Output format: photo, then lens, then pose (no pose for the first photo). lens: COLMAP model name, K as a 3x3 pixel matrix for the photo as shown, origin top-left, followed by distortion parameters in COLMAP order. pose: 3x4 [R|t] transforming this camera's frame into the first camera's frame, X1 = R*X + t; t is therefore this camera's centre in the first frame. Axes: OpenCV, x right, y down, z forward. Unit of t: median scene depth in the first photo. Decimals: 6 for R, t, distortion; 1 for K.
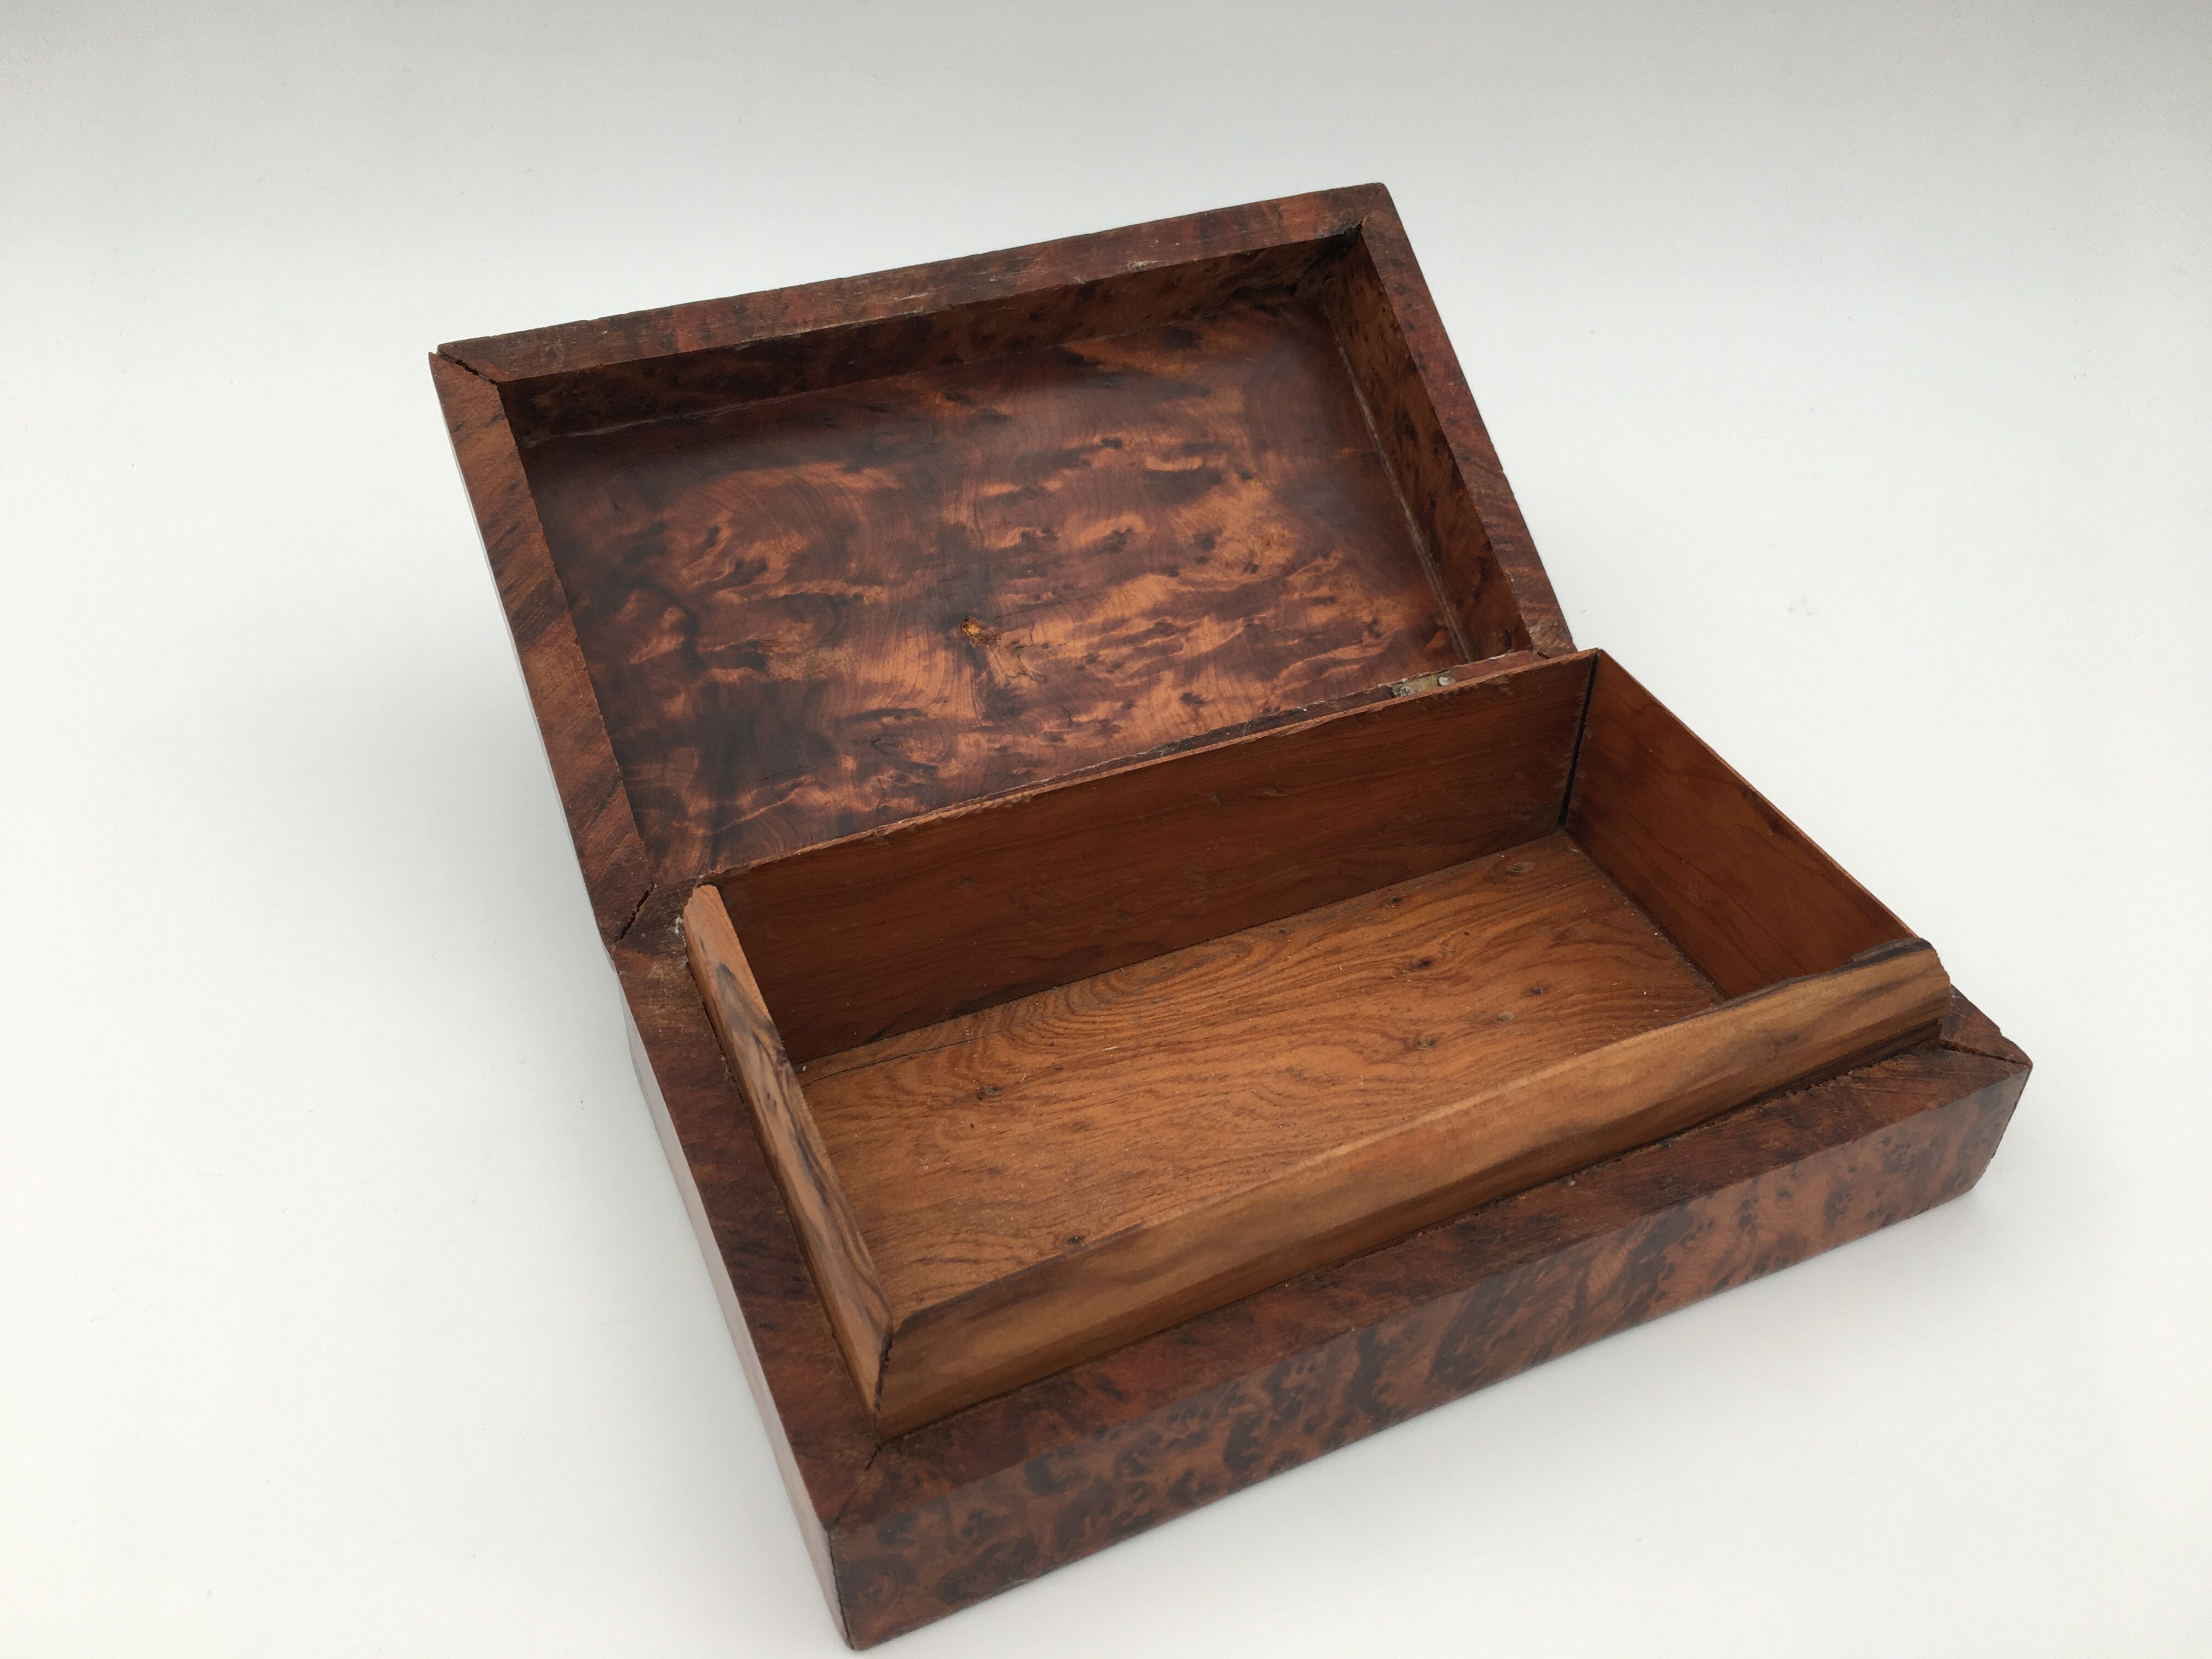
lens RADIAL K [[1954.0, 0, 1119.5], [0, 1954.0, 839.2], [0, 0, 1]] dist [0.069794, -0.099253]
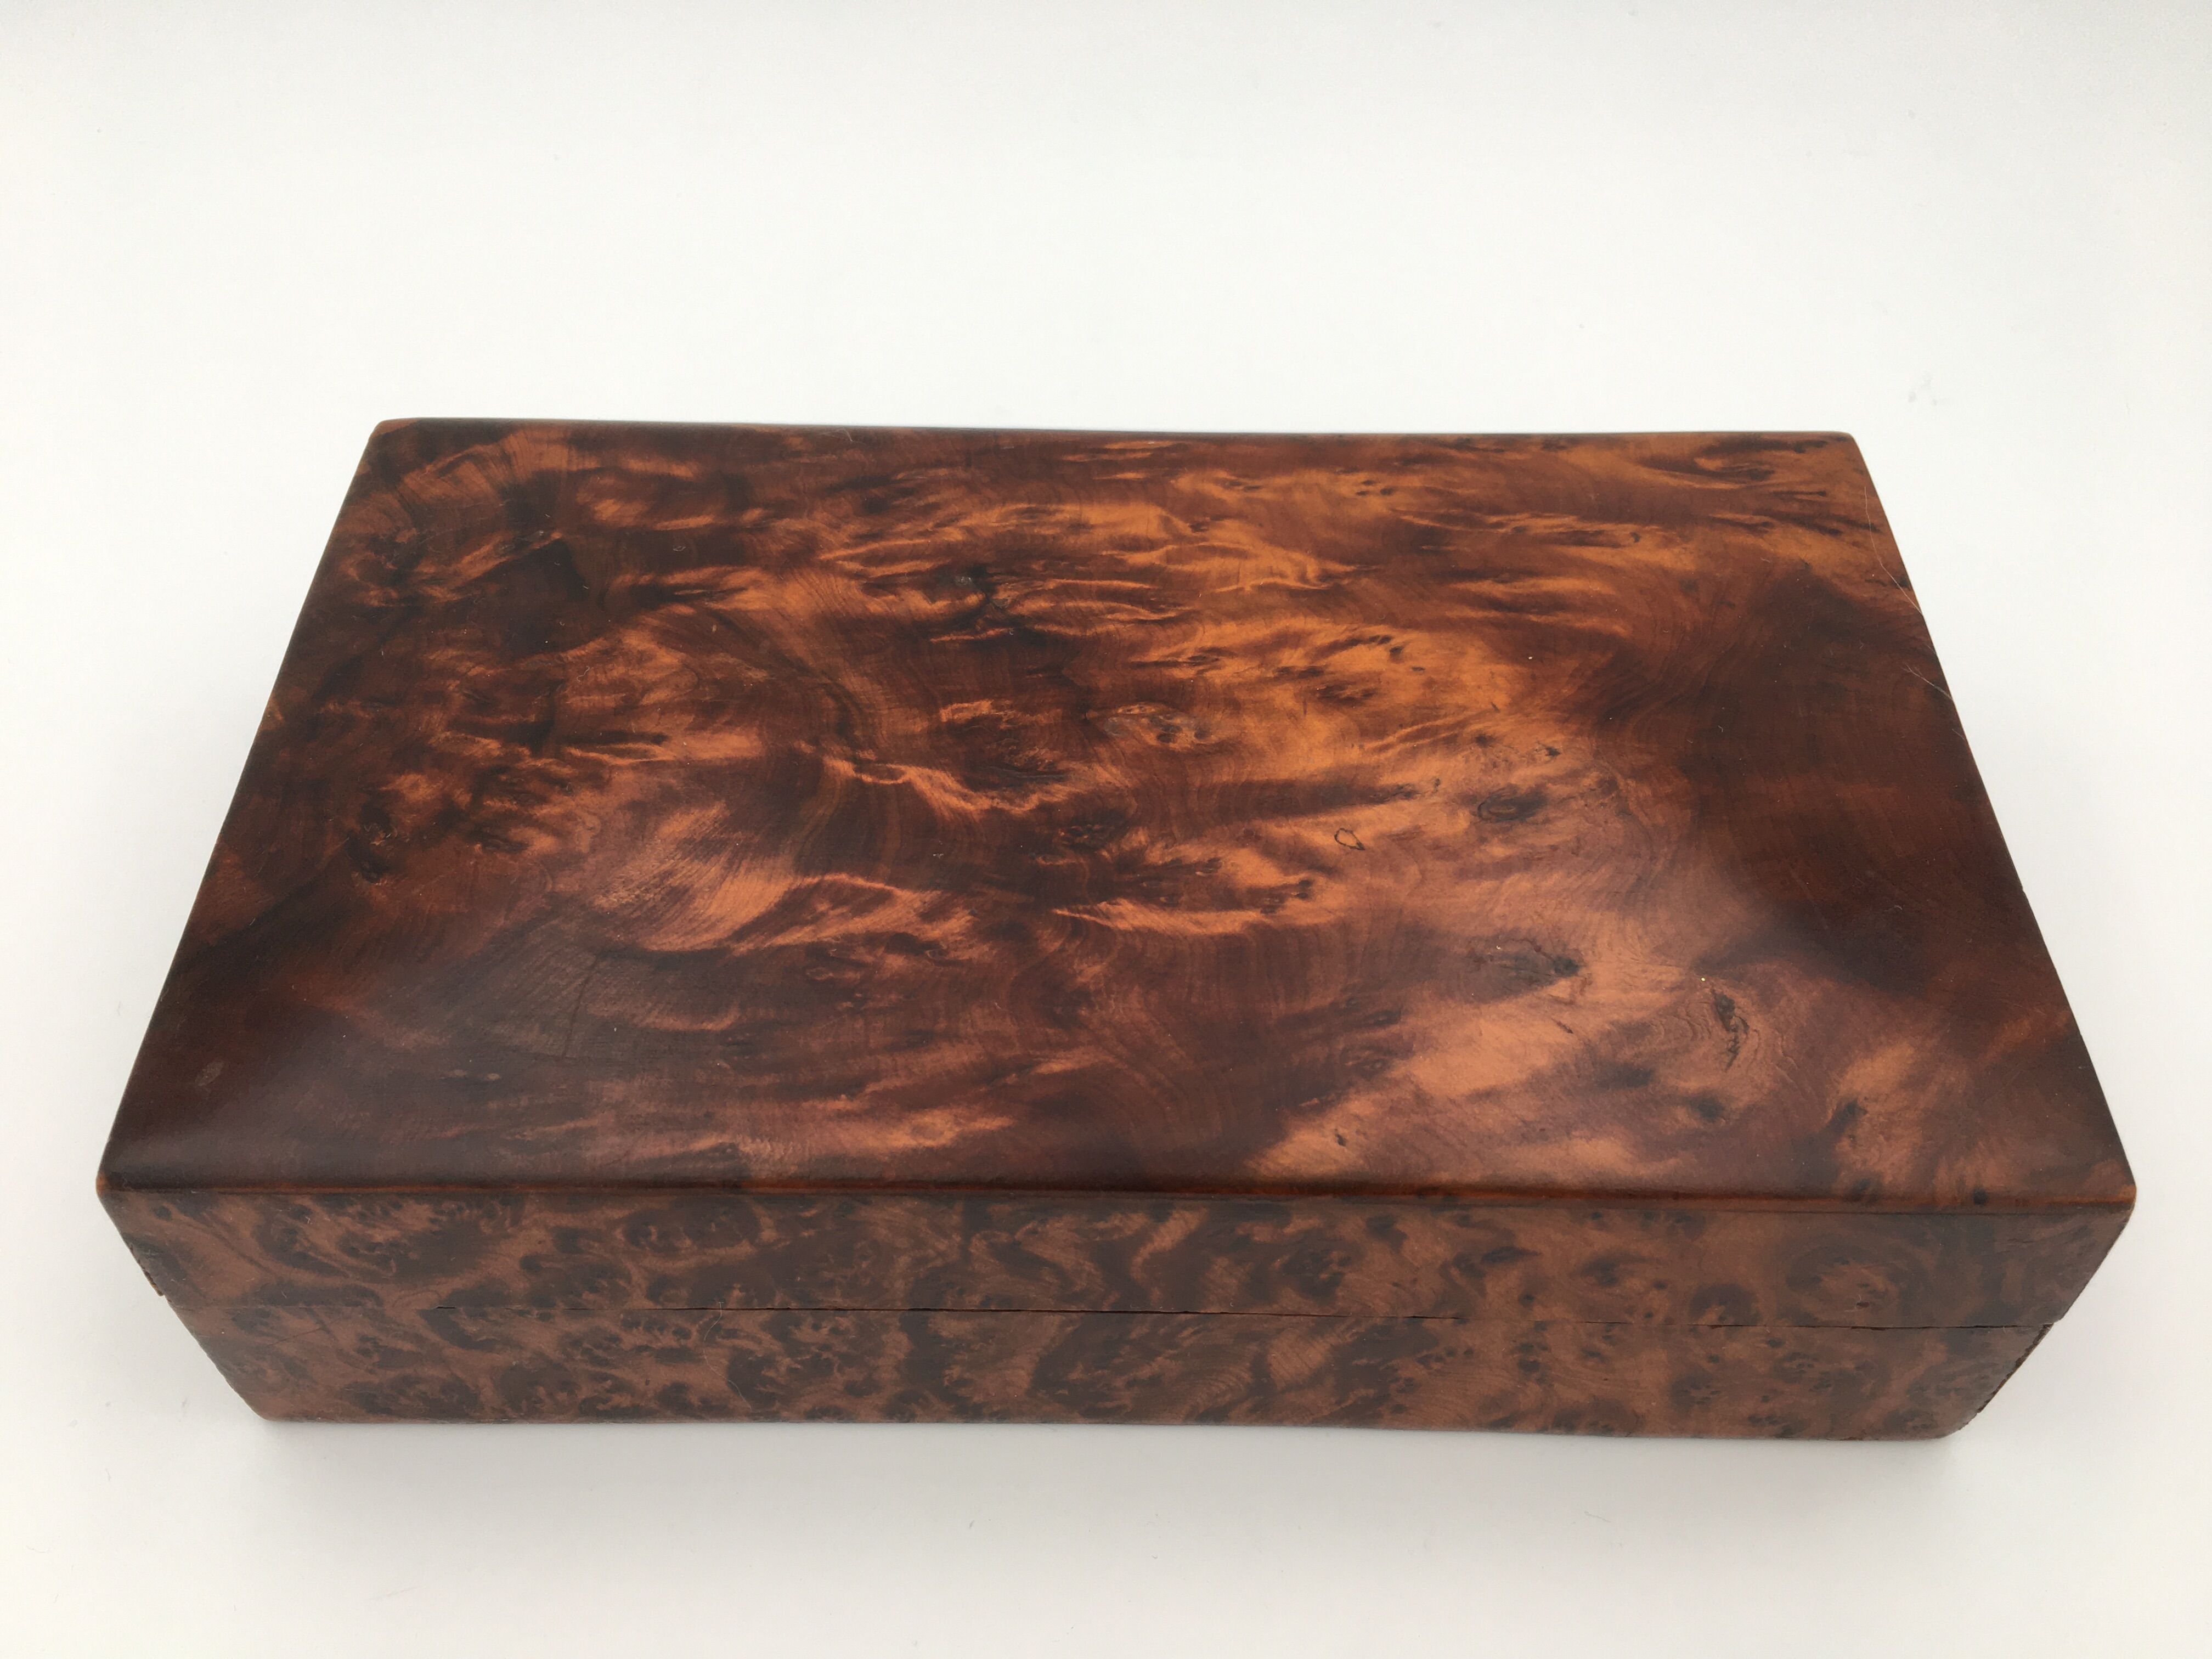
lens RADIAL K [[1954.0, 0, 1102.9], [0, 1954.0, 834.8], [0, 0, 1]] dist [0.069794, -0.099253]
pose [[0.907542, 0.325463, -0.265408, 0.239066], [-0.277953, 0.939256, 0.201346, -0.070622], [0.314817, -0.108959, 0.942878, 0.231825]]
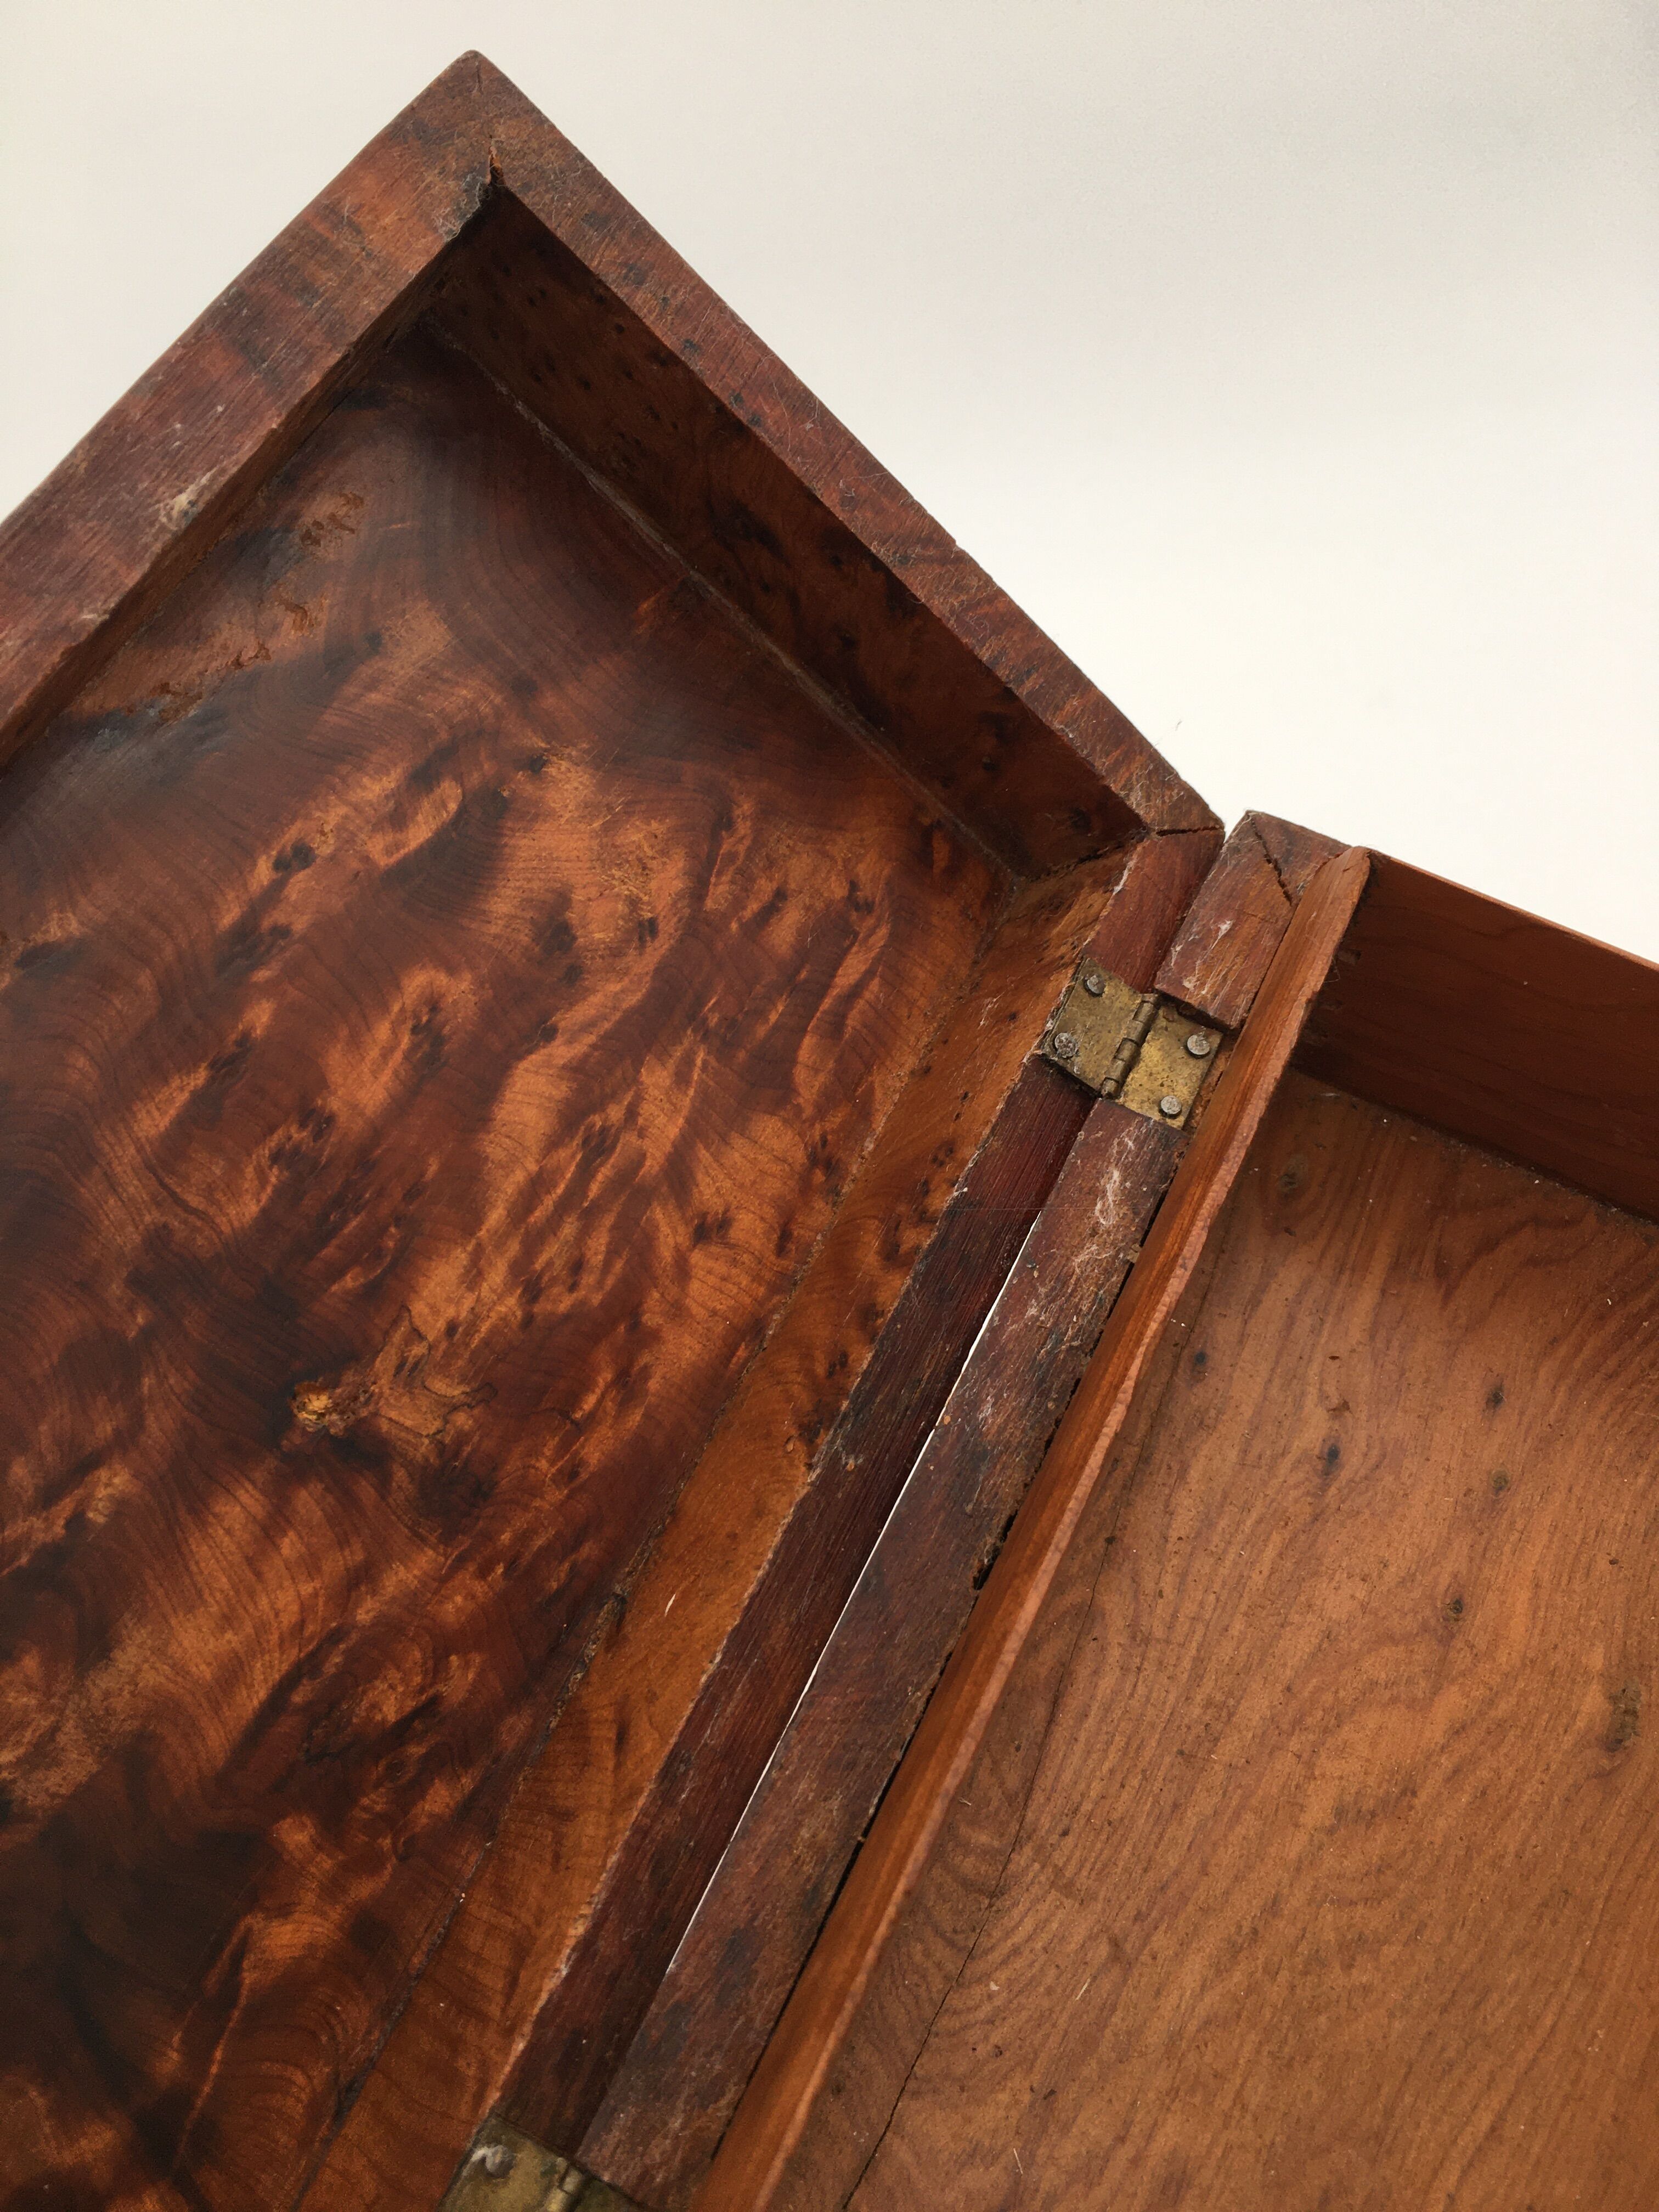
lens RADIAL K [[1954.0, 0, 844.2], [0, 1954.0, 1110.0], [0, 0, 1]] dist [0.069794, -0.099253]
pose [[0.775096, -0.547414, 0.315539, -0.088476], [0.388205, 0.806603, 0.445745, -0.332316], [-0.498521, -0.223002, 0.837703, 0.558193]]
